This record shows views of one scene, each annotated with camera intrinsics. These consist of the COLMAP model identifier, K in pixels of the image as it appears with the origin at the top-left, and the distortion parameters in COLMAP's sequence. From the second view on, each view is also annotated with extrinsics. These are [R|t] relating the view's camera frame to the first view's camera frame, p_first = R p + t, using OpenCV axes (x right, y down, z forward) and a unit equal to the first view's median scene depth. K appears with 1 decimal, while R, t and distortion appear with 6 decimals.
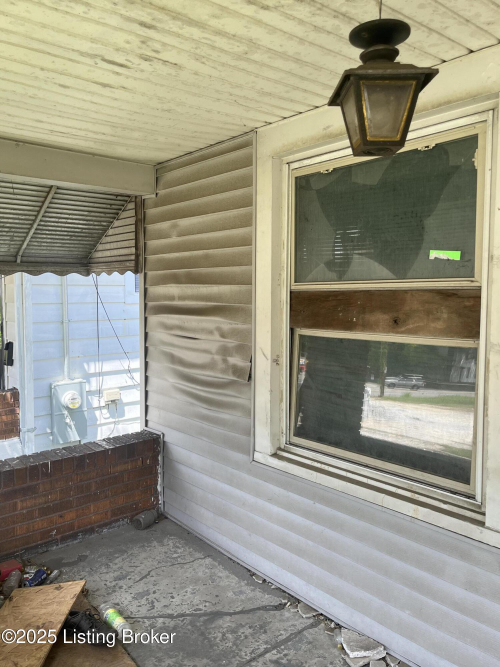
lens RADIAL K [[541.0, 0, 247.8], [0, 541.0, 328.1], [0, 0, 1]] dist [0.053422, -0.042233]
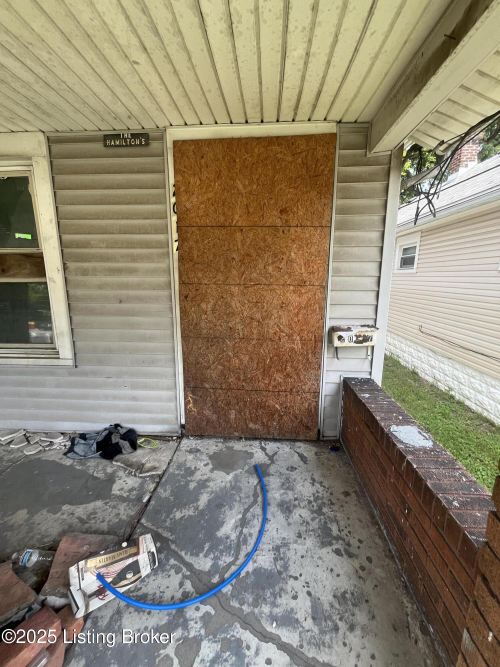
lens RADIAL K [[269.6, 0, 250.1], [0, 269.6, 331.4], [0, 0, 1]] dist [-0.002947, -0.000164]
pose [[0.688178, -0.138910, 0.712120, 0.139557], [0.046901, 0.987965, 0.147394, 0.085647], [-0.724024, -0.068034, 0.686411, -0.259902]]
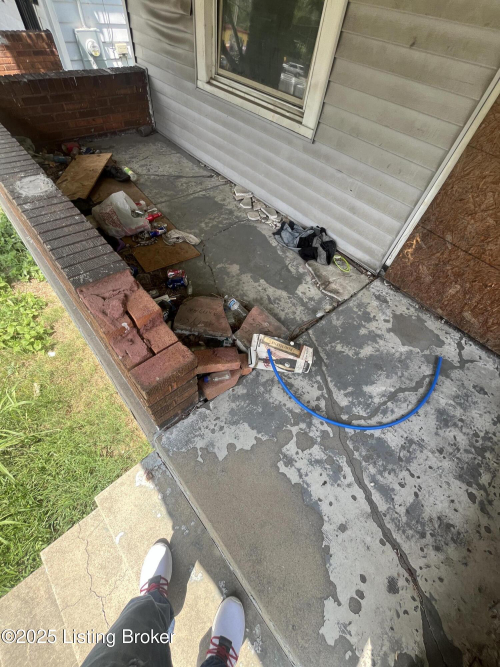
lens RADIAL K [[269.6, 0, 249.2], [0, 269.6, 332.5], [0, 0, 1]] dist [-0.002947, -0.000164]
pose [[0.995132, 0.039834, 0.090136, 0.135877], [-0.094402, 0.647779, 0.755956, 0.097213], [-0.028276, -0.760786, 0.648387, -0.138315]]
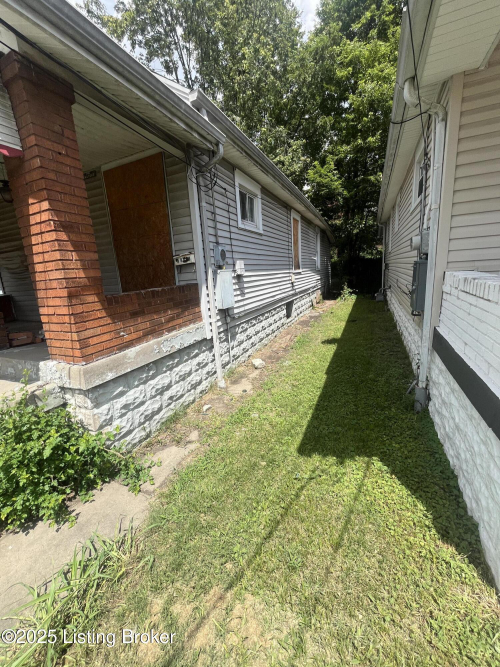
lens RADIAL K [[269.6, 0, 248.5], [0, 269.6, 331.9], [0, 0, 1]] dist [-0.002947, -0.000164]
pose [[0.895681, -0.152107, 0.417875, 0.525195], [0.095579, 0.983569, 0.153155, 0.403408], [-0.434305, -0.097238, 0.895502, -1.343475]]
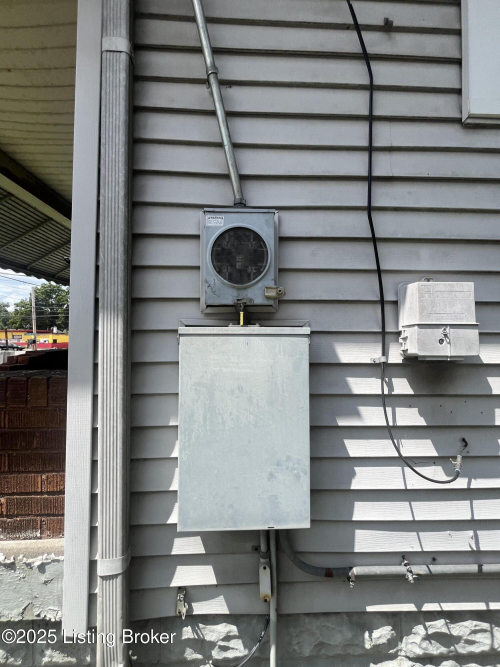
lens RADIAL K [[269.6, 0, 250.1], [0, 269.6, 333.4], [0, 0, 1]] dist [-0.002947, -0.000164]
pose [[0.782750, -0.017254, -0.622097, 1.285092], [-0.045059, 0.995421, -0.084303, 0.311286], [0.620703, 0.094019, 0.778388, -0.126311]]
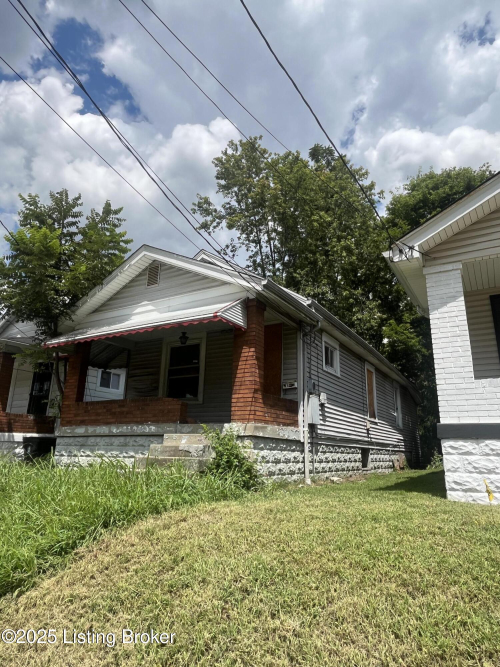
lens RADIAL K [[418.9, 0, 251.0], [0, 418.9, 328.6], [0, 0, 1]] dist [0.005994, -0.001205]
pose [[0.942613, 0.116311, 0.312975, -0.455320], [-0.001398, 0.938731, -0.344649, 0.909210], [-0.333885, 0.324433, 0.885022, -2.789911]]
